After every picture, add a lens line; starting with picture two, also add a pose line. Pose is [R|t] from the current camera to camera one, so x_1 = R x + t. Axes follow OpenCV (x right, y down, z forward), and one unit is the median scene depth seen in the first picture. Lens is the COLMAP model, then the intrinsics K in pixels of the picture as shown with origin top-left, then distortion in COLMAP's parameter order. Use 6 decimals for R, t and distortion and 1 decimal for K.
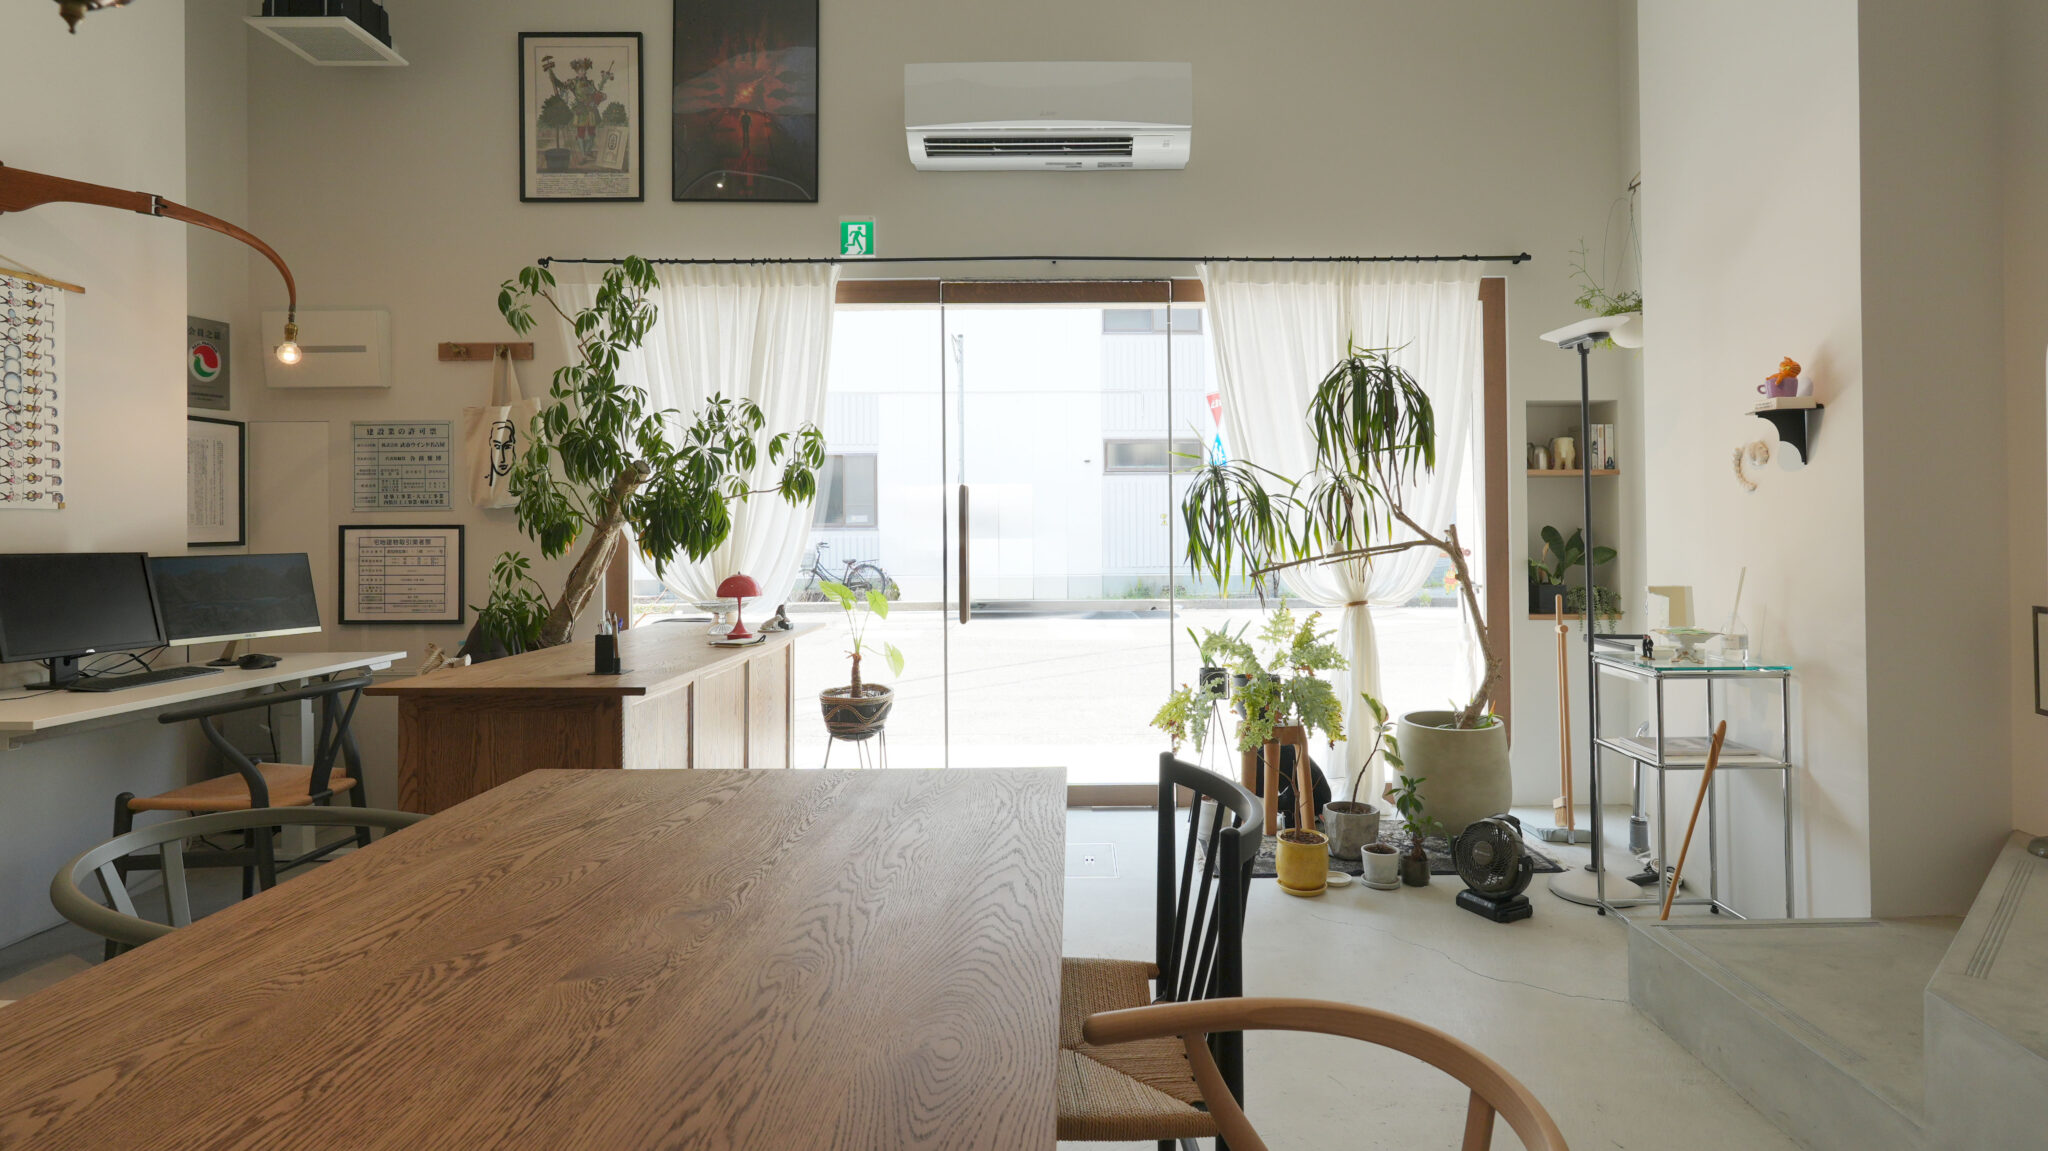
lens RADIAL K [[1031.8, 0, 1029.2], [0, 1031.8, 524.6], [0, 0, 1]] dist [-0.000414, 0.000291]
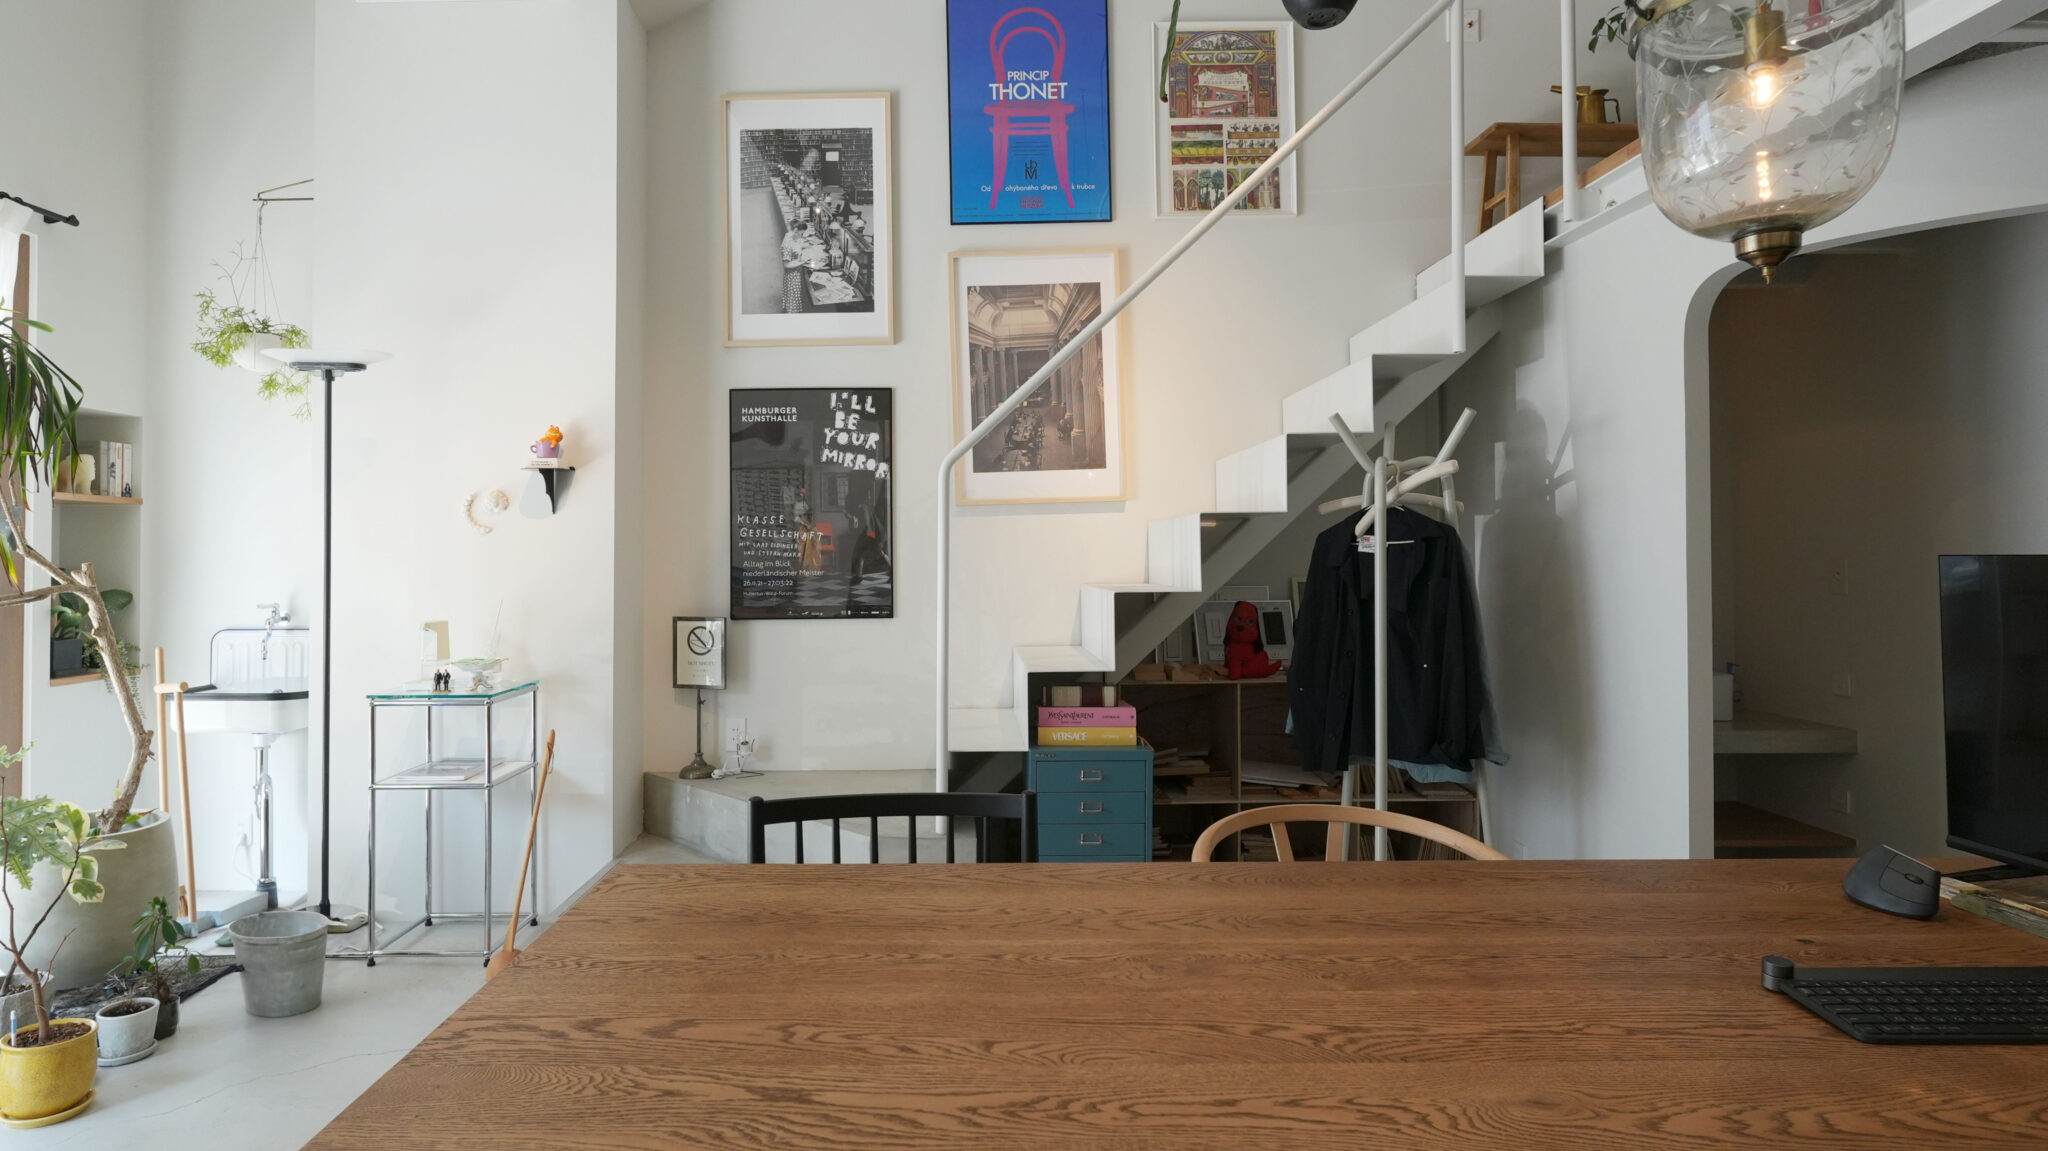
lens RADIAL K [[1089.9, 0, 1016.1], [0, 1089.9, 536.9], [0, 0, 1]] dist [0.003523, 0.001243]
pose [[-0.029301, 0.021054, 0.999349, -1.190782], [0.000375, 0.999778, -0.021052, -0.006399], [-0.999571, -0.000242, -0.029302, 1.021771]]
